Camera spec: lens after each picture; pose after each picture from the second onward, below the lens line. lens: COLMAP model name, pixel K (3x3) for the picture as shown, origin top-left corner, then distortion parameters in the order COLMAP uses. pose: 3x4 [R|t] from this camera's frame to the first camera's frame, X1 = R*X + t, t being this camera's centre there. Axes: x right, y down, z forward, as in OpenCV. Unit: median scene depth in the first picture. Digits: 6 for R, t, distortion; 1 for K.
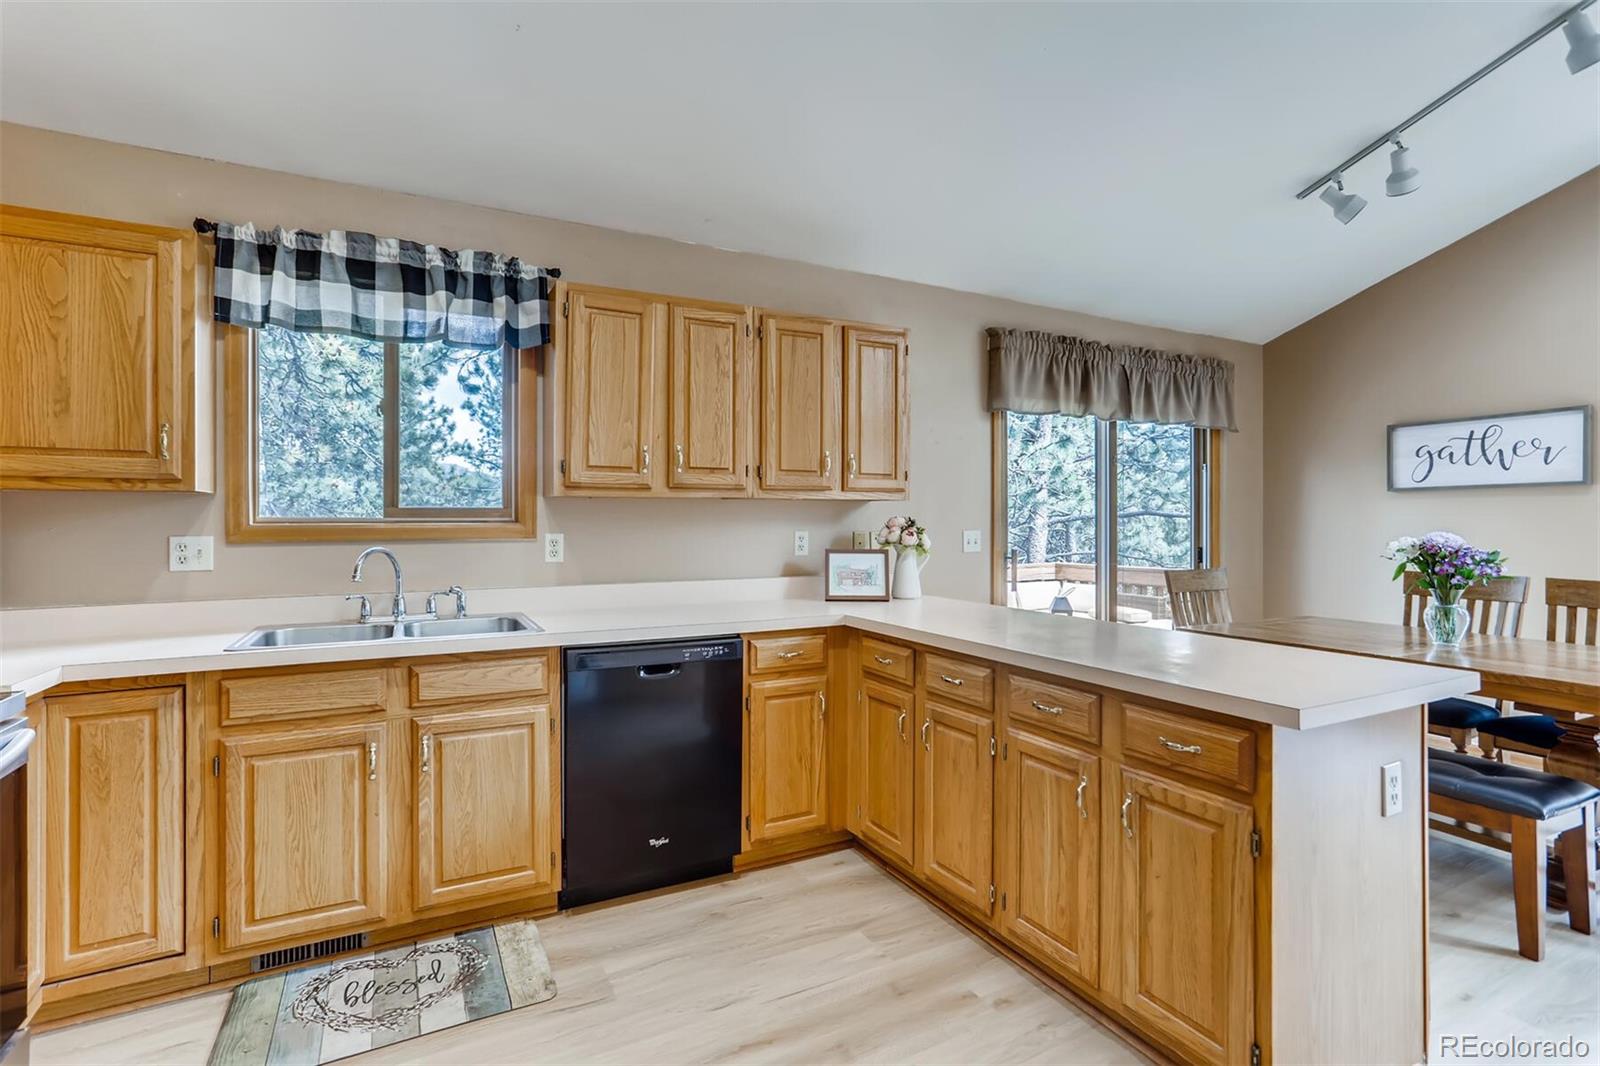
lens RADIAL K [[773.6, 0, 792.9], [0, 773.6, 517.7], [0, 0, 1]] dist [-0.014171, 0.011691]
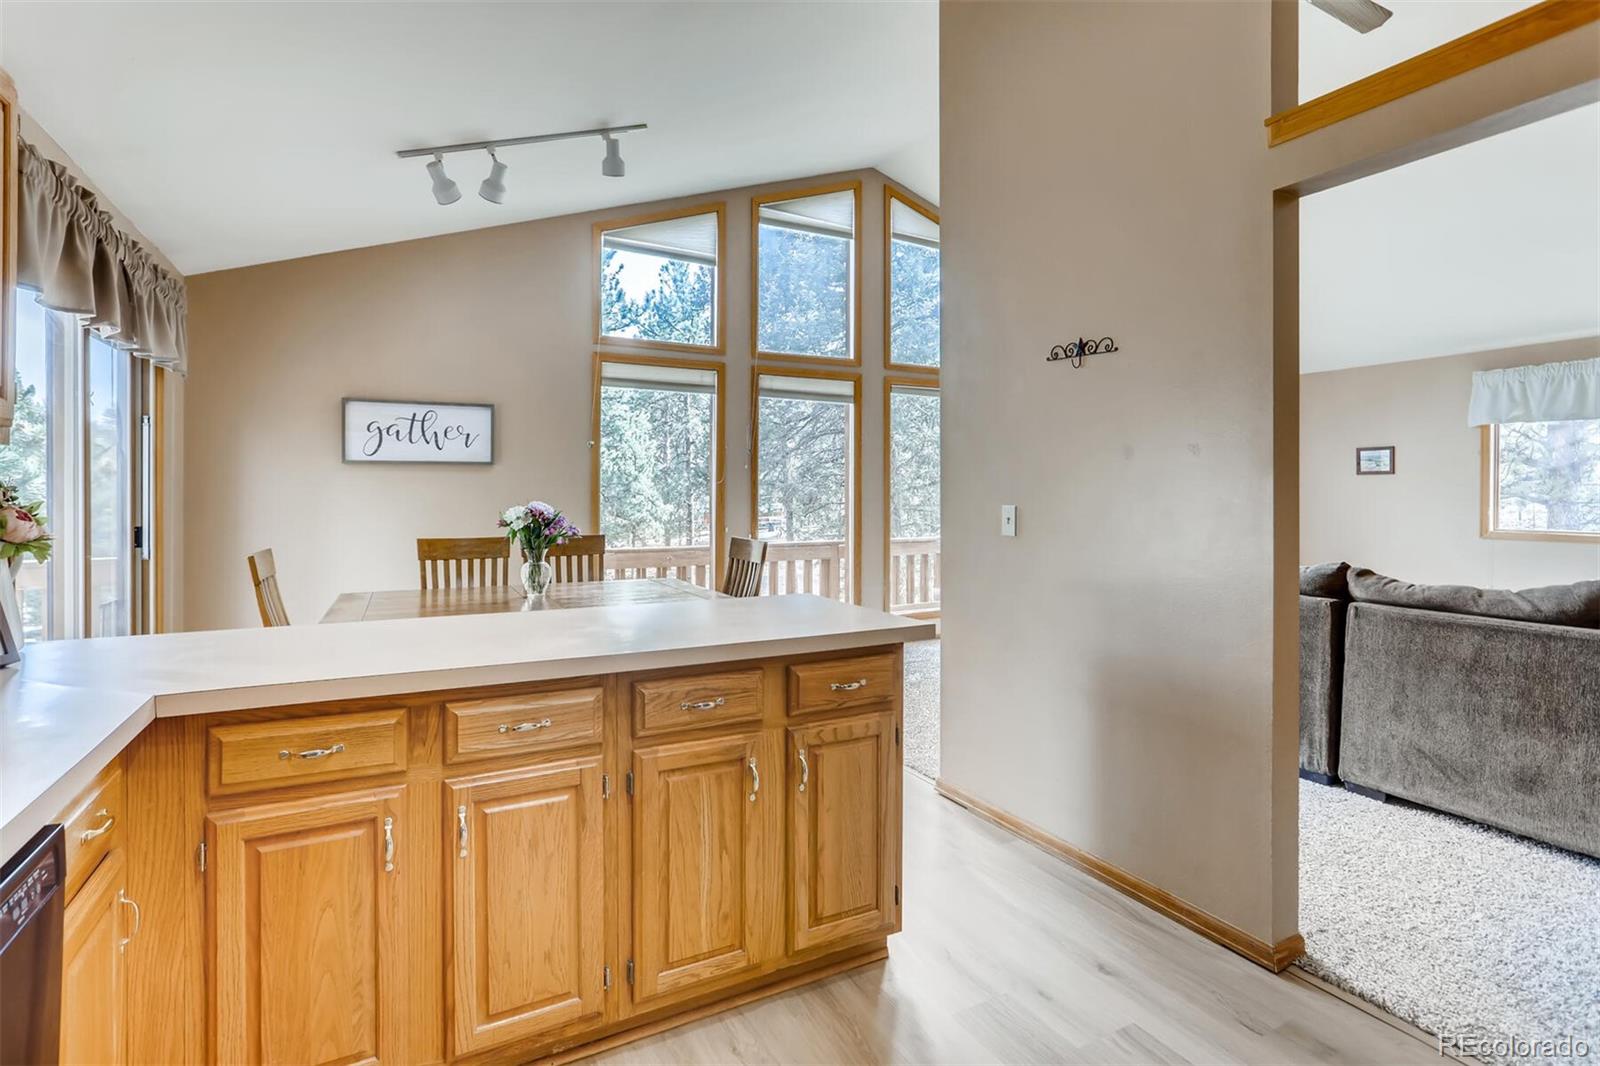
lens RADIAL K [[773.6, 0, 813.0], [0, 773.6, 499.3], [0, 0, 1]] dist [-0.014171, 0.011691]
pose [[-0.007108, -0.006039, 0.999956, -0.289762], [-0.008270, 0.999948, 0.005980, 0.002934], [-0.999941, -0.008227, -0.007158, 0.462516]]
